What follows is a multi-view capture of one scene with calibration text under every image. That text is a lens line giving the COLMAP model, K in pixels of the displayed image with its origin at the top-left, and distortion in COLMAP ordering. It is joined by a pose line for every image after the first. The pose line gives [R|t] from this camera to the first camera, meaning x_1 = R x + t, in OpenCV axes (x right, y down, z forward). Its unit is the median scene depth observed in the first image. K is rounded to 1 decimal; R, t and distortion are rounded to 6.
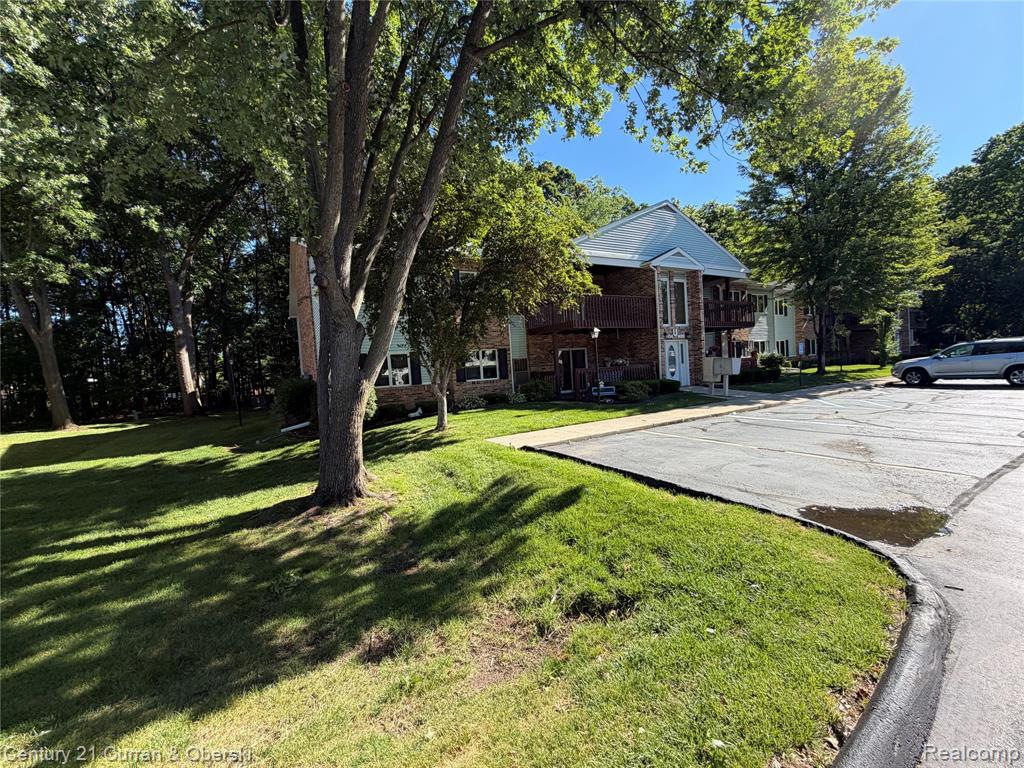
lens RADIAL K [[405.3, 0, 509.5], [0, 405.3, 386.3], [0, 0, 1]] dist [-0.003124, -0.000763]
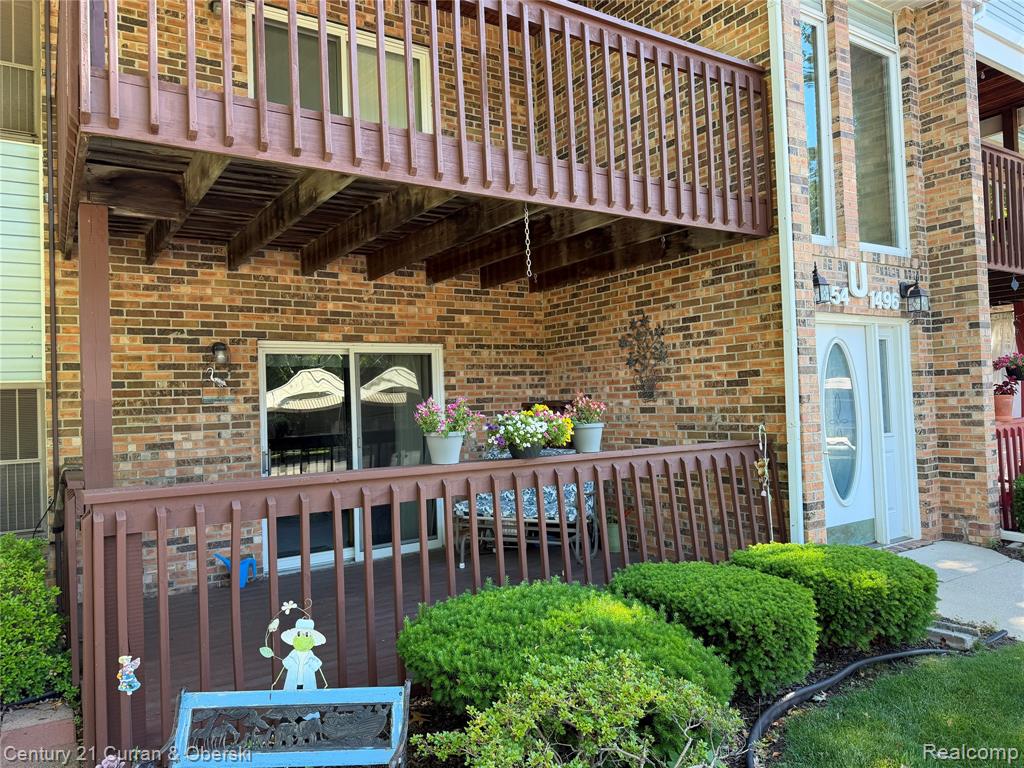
lens RADIAL K [[709.5, 0, 509.6], [0, 709.5, 382.9], [0, 0, 1]] dist [0.028122, -0.000981]
pose [[0.998315, 0.029666, 0.049878, 0.482445], [-0.025876, 0.996849, -0.074987, -0.110368], [-0.051946, 0.073570, 0.995936, 1.438444]]
